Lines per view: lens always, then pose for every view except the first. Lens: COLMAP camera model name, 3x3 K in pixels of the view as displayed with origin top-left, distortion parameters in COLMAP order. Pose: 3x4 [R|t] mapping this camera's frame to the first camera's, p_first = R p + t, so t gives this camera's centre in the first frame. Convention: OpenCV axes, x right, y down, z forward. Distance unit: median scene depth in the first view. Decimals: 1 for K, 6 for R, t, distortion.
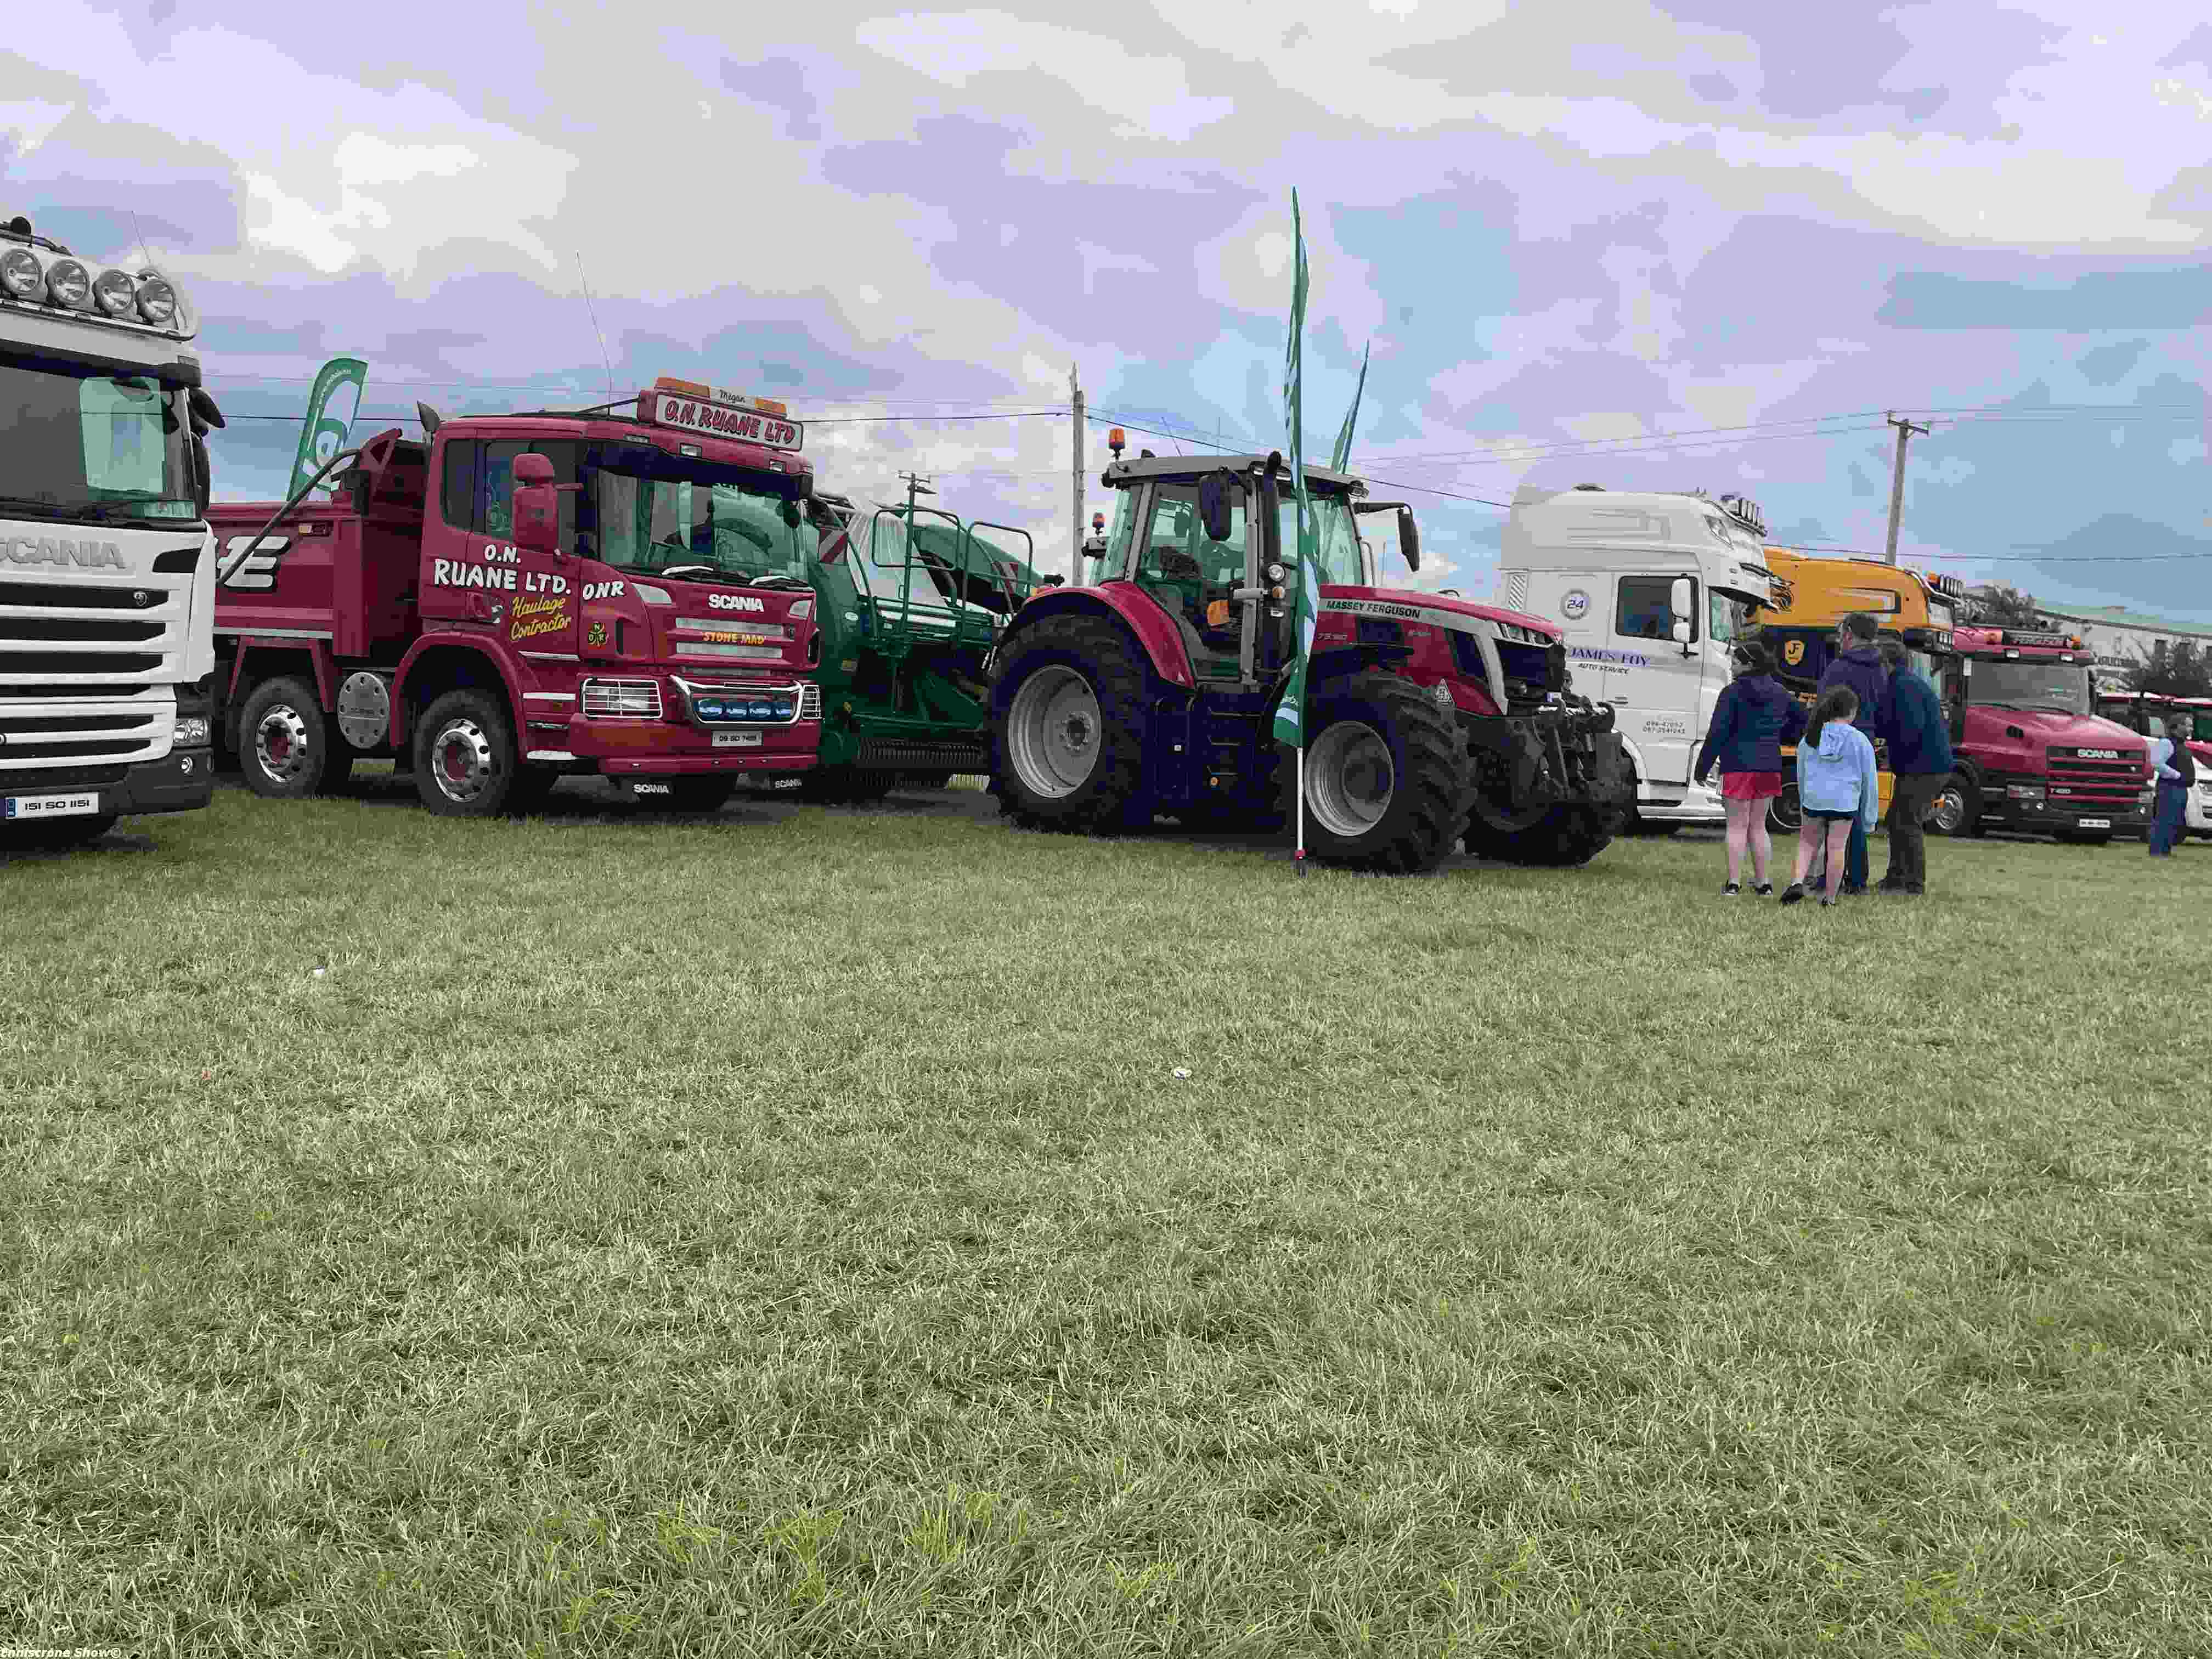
lens RADIAL K [[1870.8, 0, 1111.3], [0, 1870.8, 816.9], [0, 0, 1]] dist [0.074426, -0.021301]
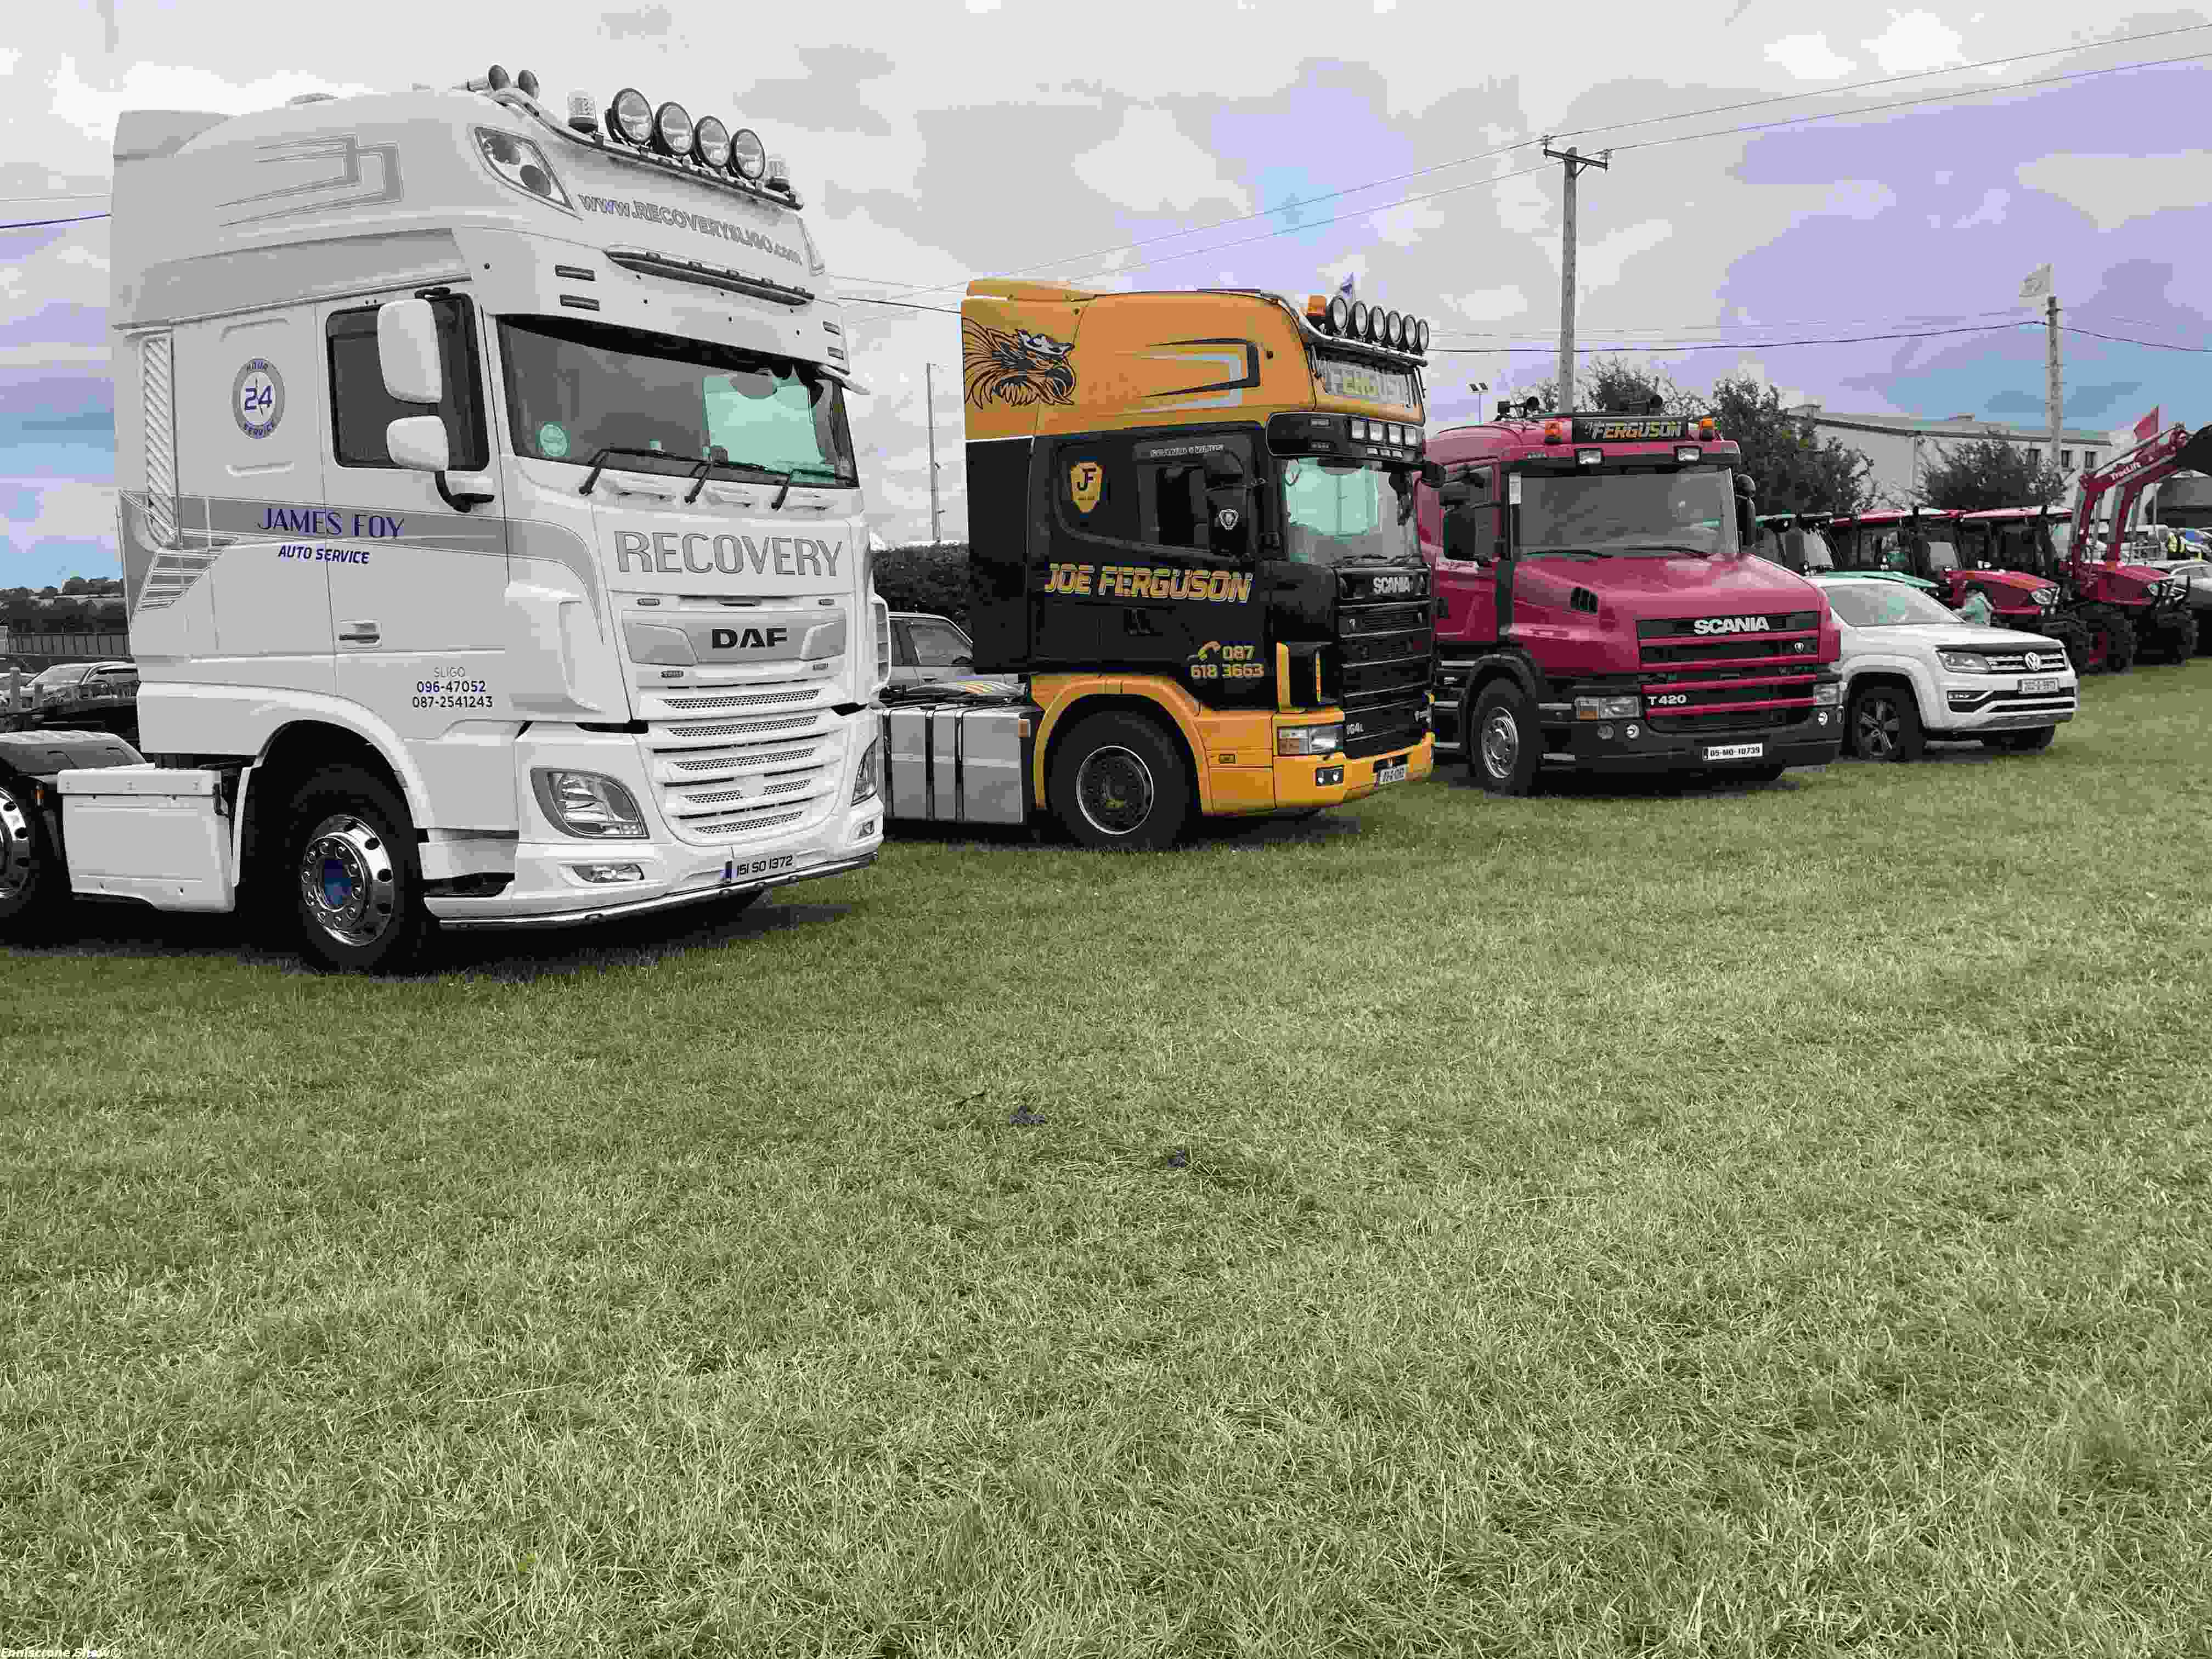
lens RADIAL K [[1870.8, 0, 1096.8], [0, 1870.8, 836.7], [0, 0, 1]] dist [0.074426, -0.021301]
pose [[0.994923, -0.096500, 0.028553, 0.316626], [0.094711, 0.993784, 0.058503, -0.021881], [-0.034021, -0.055502, 0.997879, 0.463187]]
